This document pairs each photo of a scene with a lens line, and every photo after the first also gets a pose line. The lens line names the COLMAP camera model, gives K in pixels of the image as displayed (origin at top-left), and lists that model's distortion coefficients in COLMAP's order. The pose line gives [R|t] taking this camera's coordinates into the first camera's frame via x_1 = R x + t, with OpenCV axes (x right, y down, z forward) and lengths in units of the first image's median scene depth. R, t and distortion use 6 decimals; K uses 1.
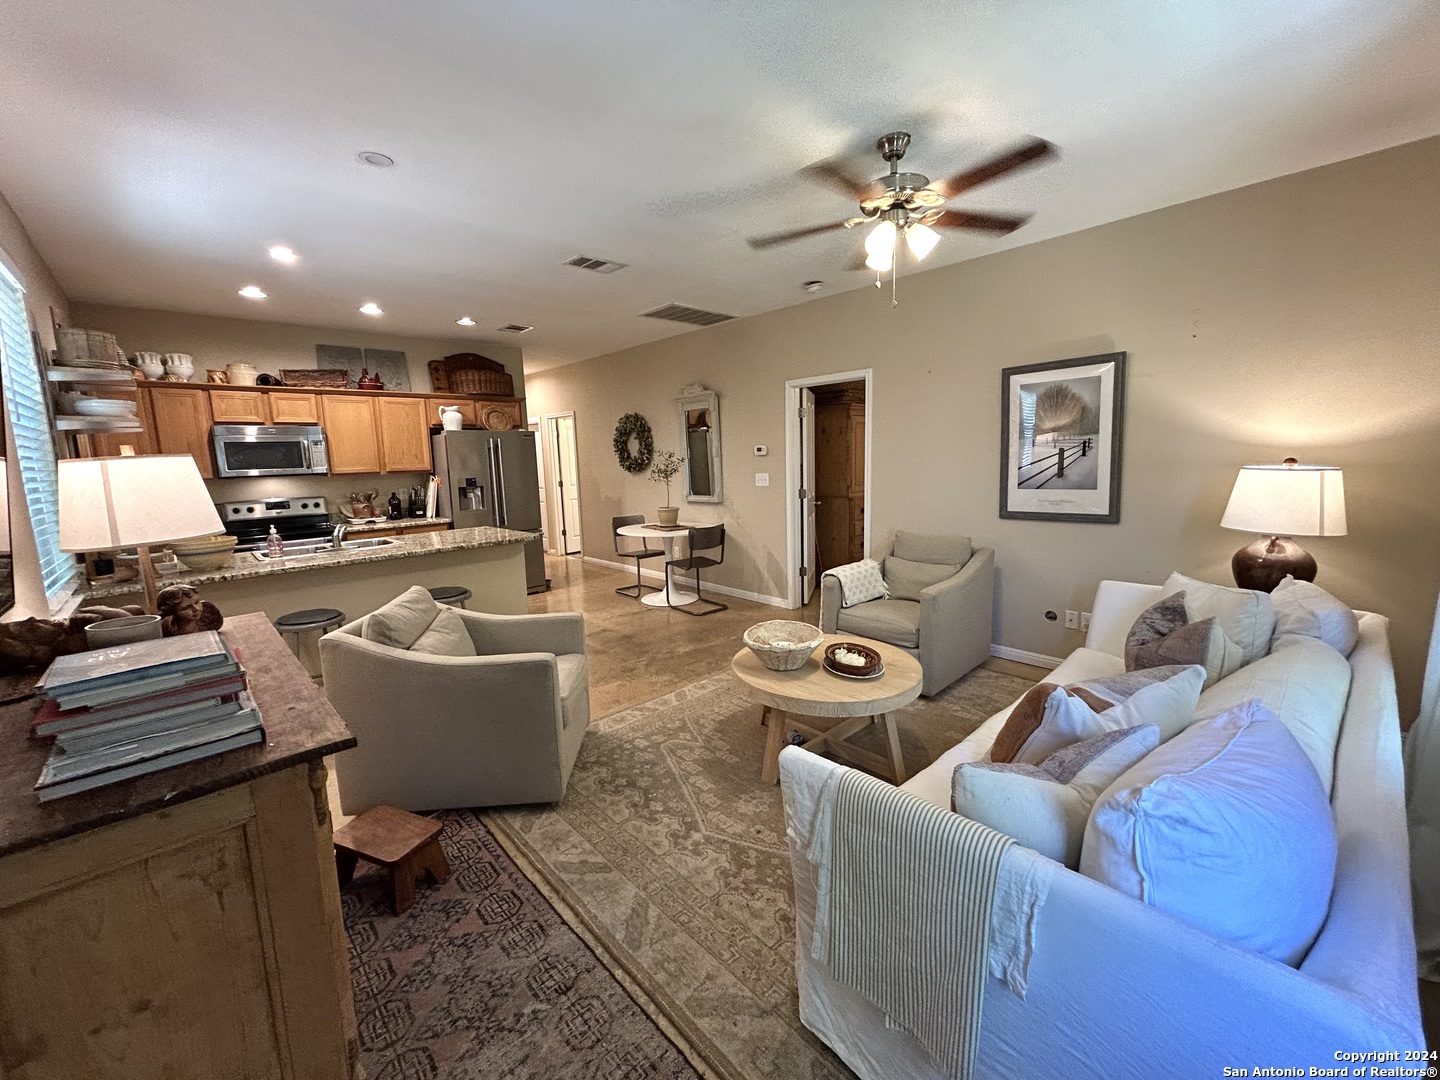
lens RADIAL K [[579.9, 0, 722.5], [0, 579.9, 536.1], [0, 0, 1]] dist [0.000536, -0.000721]
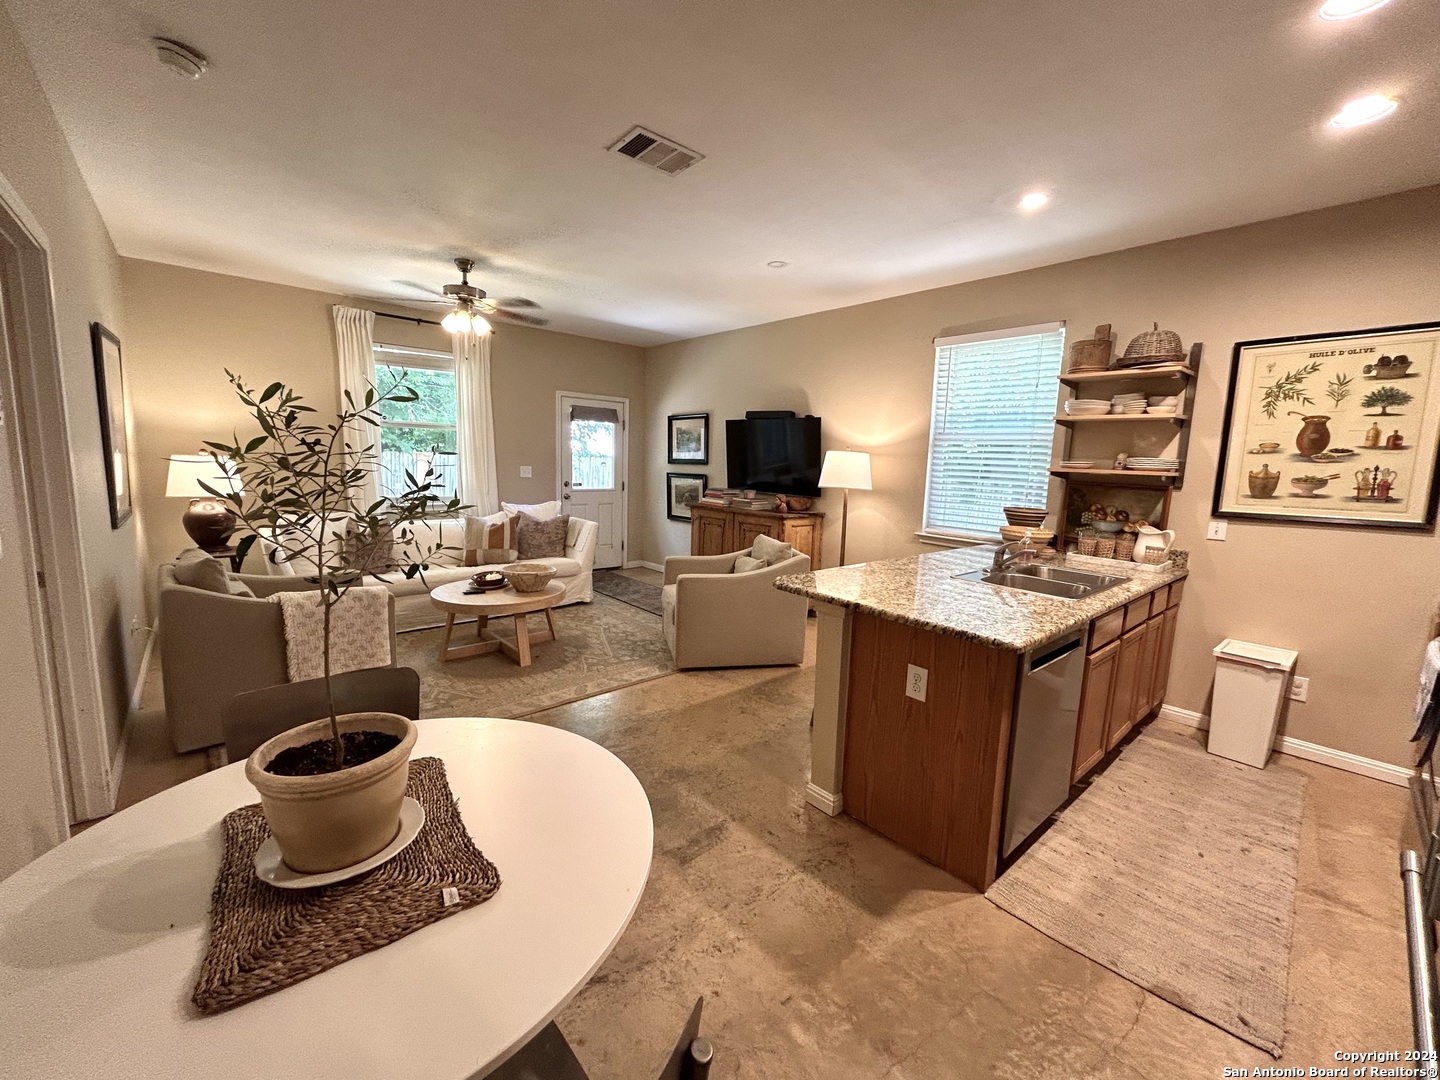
lens RADIAL K [[579.9, 0, 722.5], [0, 579.9, 536.1], [0, 0, 1]] dist [0.000536, -0.000721]
pose [[-0.999536, -0.007587, 0.029488, -0.461167], [0.000632, 0.963084, 0.269199, -0.329507], [-0.030442, 0.269092, -0.962633, 2.535168]]
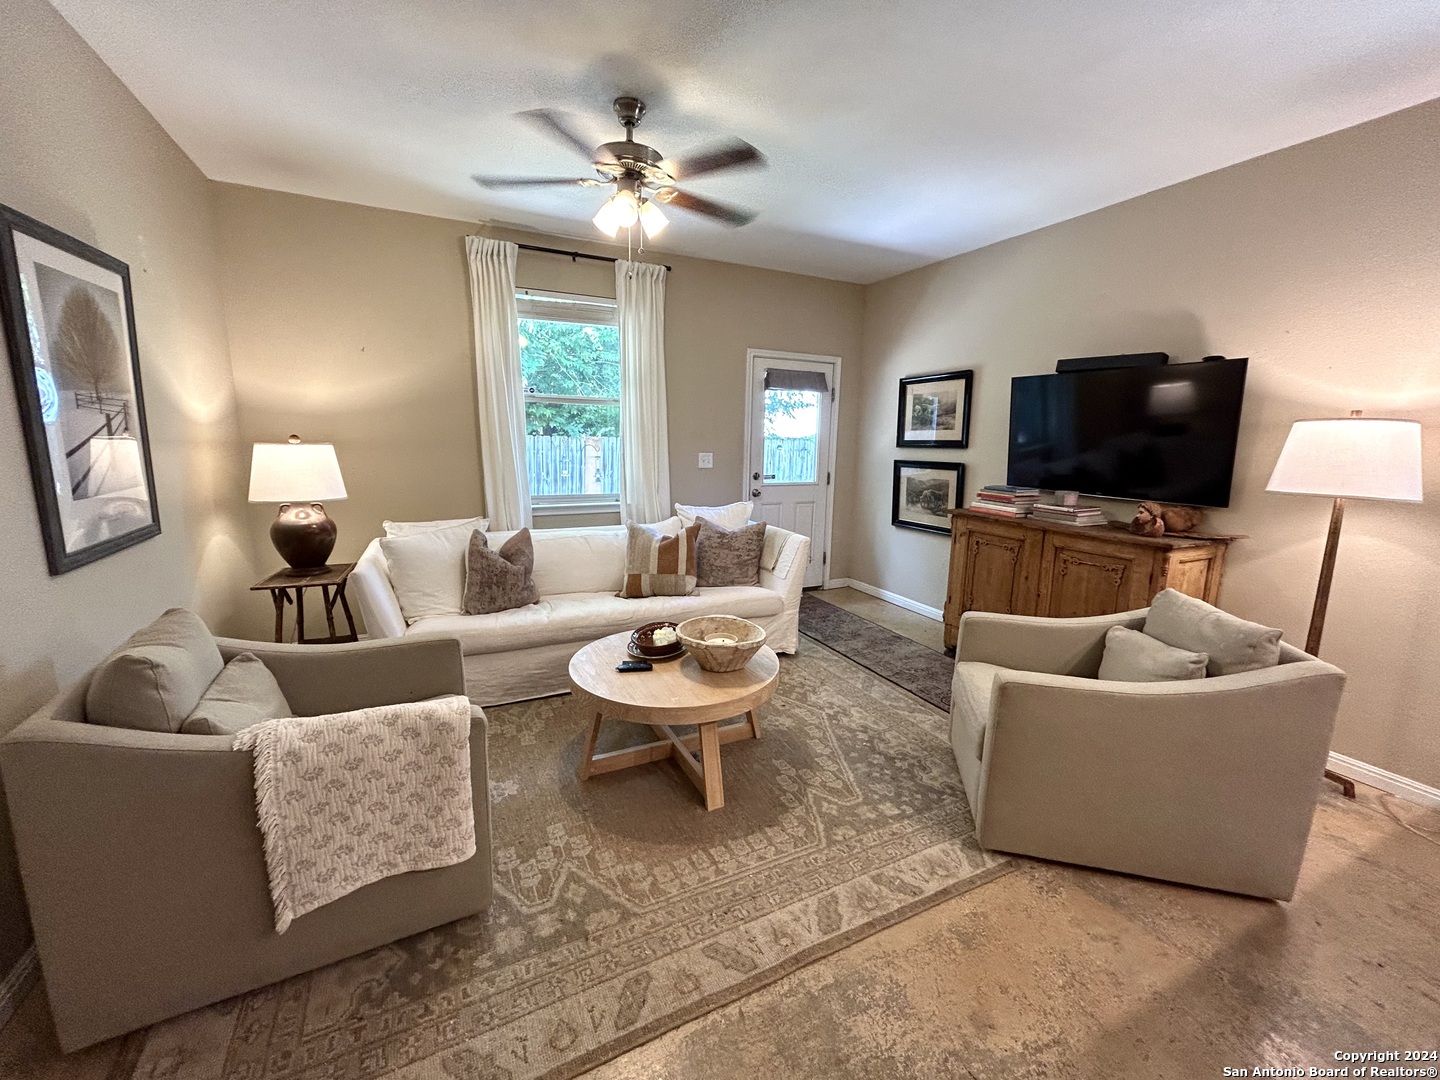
lens RADIAL K [[579.9, 0, 722.5], [0, 579.9, 536.1], [0, 0, 1]] dist [0.000536, -0.000721]
pose [[-0.955413, -0.039318, 0.292644, -0.158289], [0.049953, 0.955287, 0.291430, -0.236113], [-0.291018, 0.293055, -0.910729, 1.861415]]
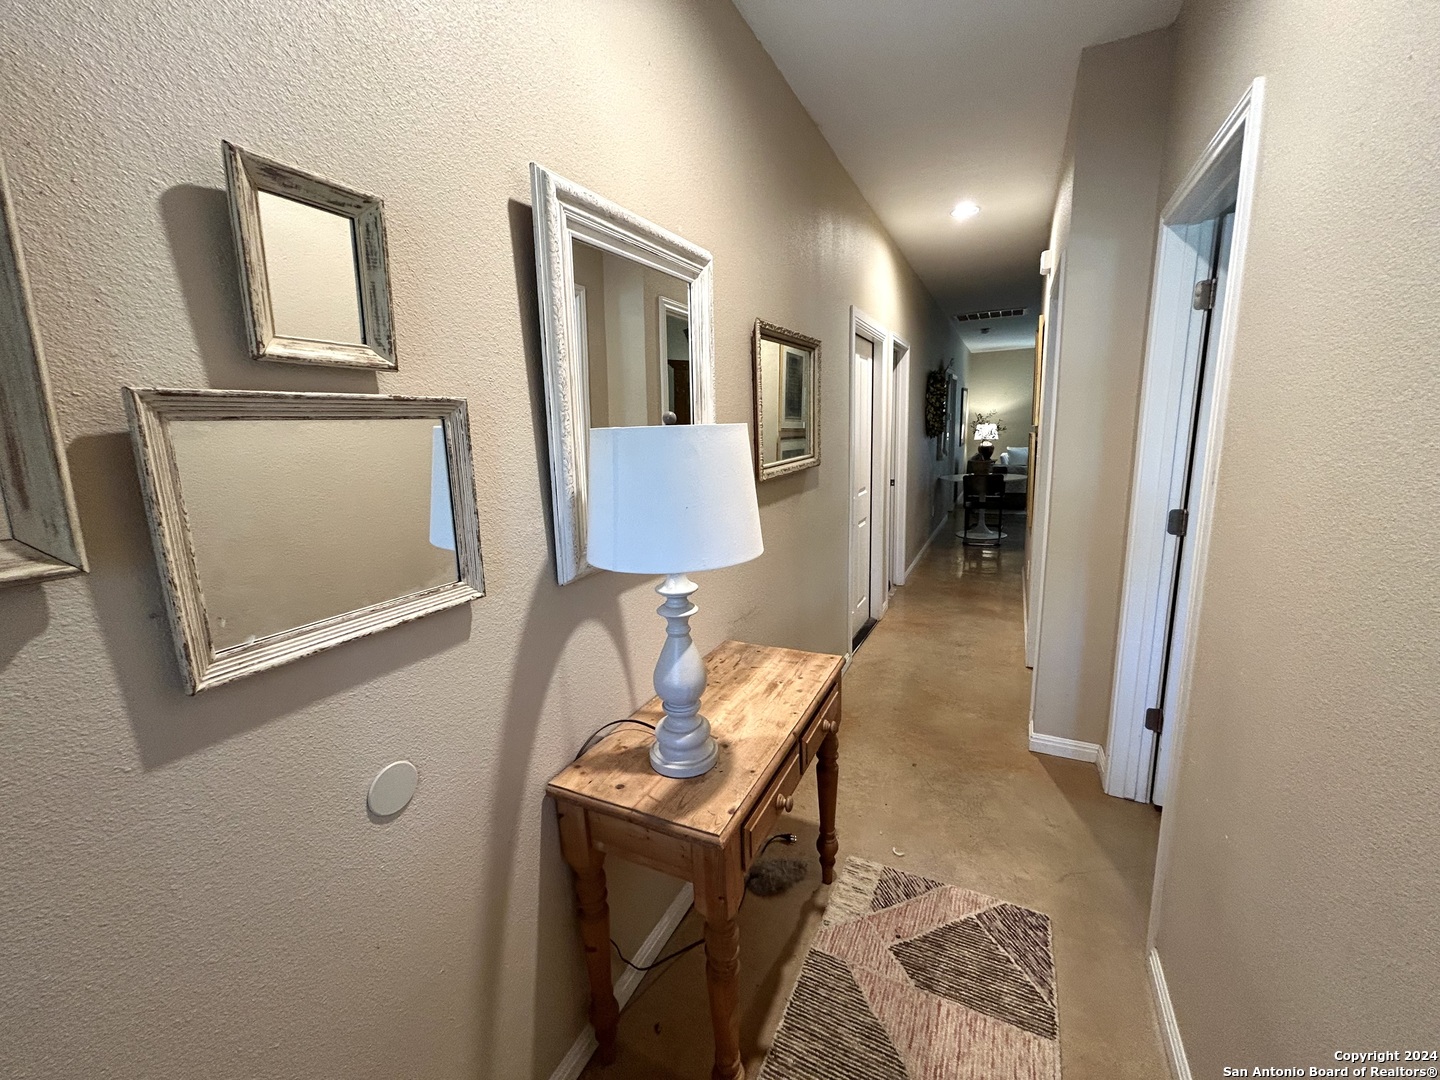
lens RADIAL K [[579.9, 0, 722.5], [0, 579.9, 536.1], [0, 0, 1]] dist [0.000536, -0.000721]
pose [[-0.346104, -0.122819, 0.930122, -2.381833], [0.170630, 0.966620, 0.191130, -0.468822], [-0.922550, 0.224858, -0.313594, 4.303997]]
